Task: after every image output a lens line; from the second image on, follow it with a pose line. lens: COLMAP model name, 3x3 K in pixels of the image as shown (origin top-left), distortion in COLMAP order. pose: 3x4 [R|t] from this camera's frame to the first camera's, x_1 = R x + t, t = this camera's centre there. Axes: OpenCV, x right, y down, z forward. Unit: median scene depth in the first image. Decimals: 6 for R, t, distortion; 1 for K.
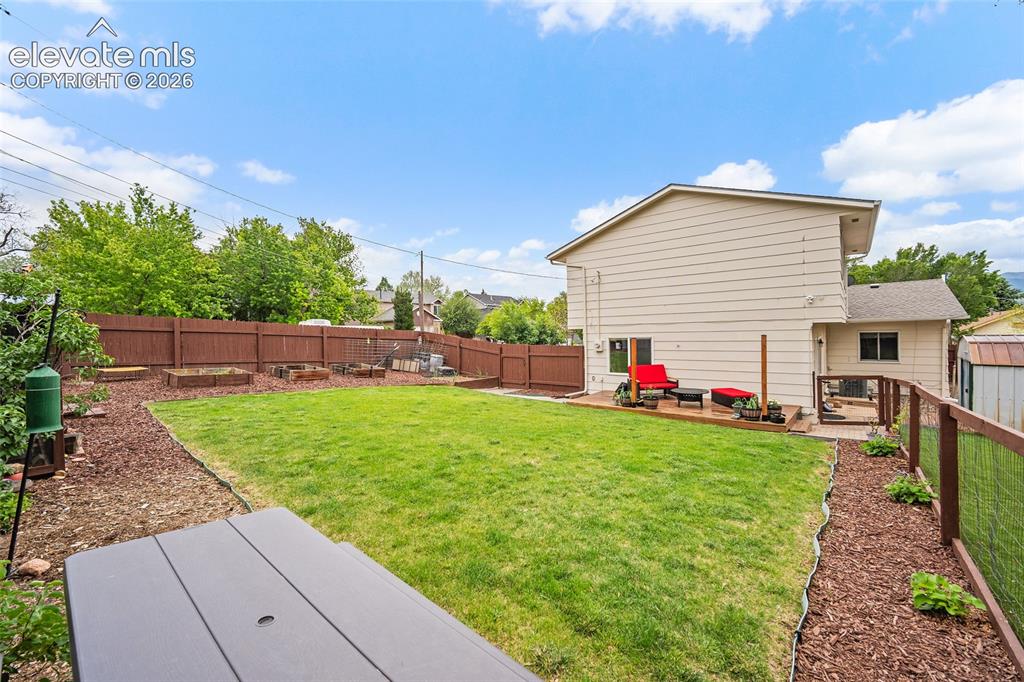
lens RADIAL K [[399.9, 0, 512.0], [0, 399.9, 341.0], [0, 0, 1]] dist [0.000248, -0.000069]
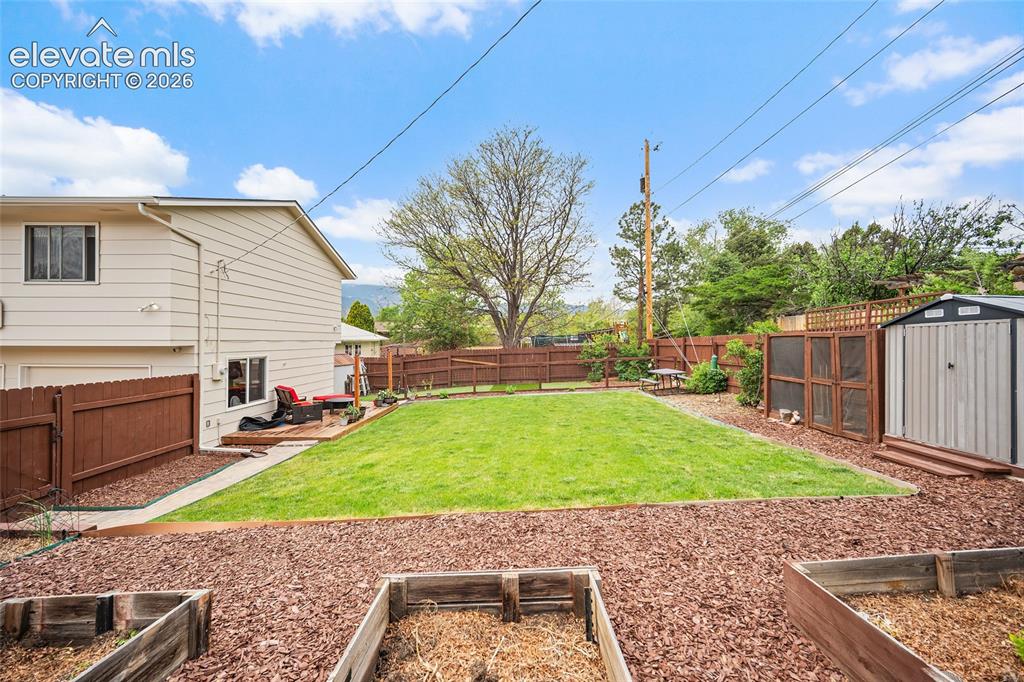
lens RADIAL K [[399.9, 0, 512.0], [0, 399.9, 341.0], [0, 0, 1]] dist [0.000248, -0.000069]
pose [[-0.648236, 0.003544, 0.761432, -0.629812], [0.005385, 0.999985, -0.000070, -0.037708], [-0.761421, 0.004055, -0.648245, 1.107058]]
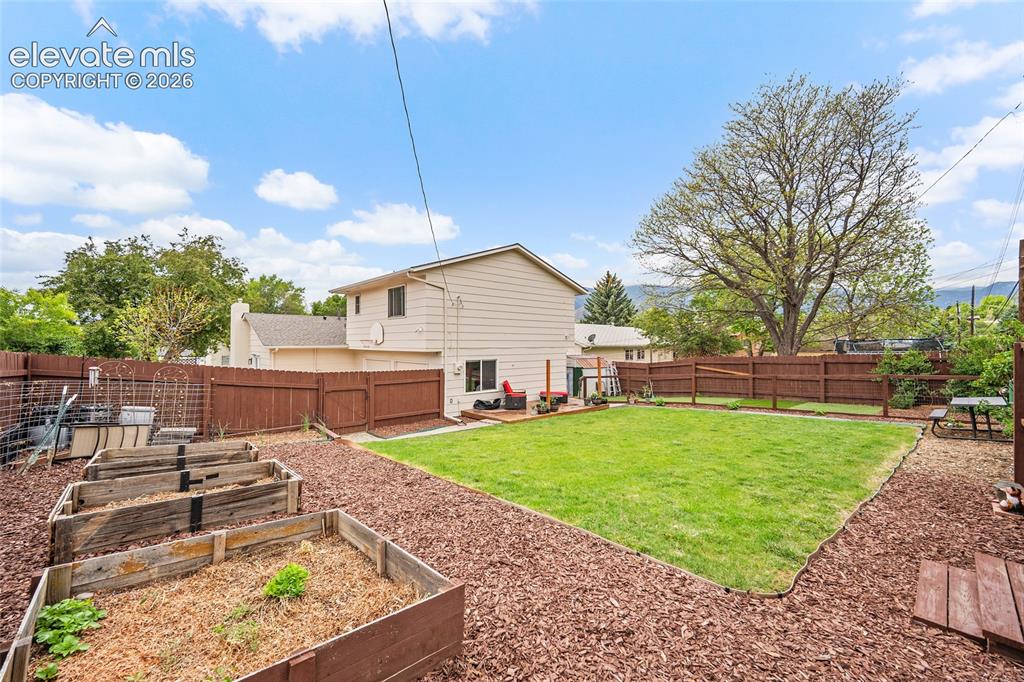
lens RADIAL K [[399.9, 0, 512.0], [0, 399.9, 341.0], [0, 0, 1]] dist [0.000248, -0.000069]
pose [[0.127131, 0.010154, 0.991834, -0.820747], [0.004412, 0.999932, -0.010803, -0.048417], [-0.991876, 0.005750, 0.127078, 0.763805]]
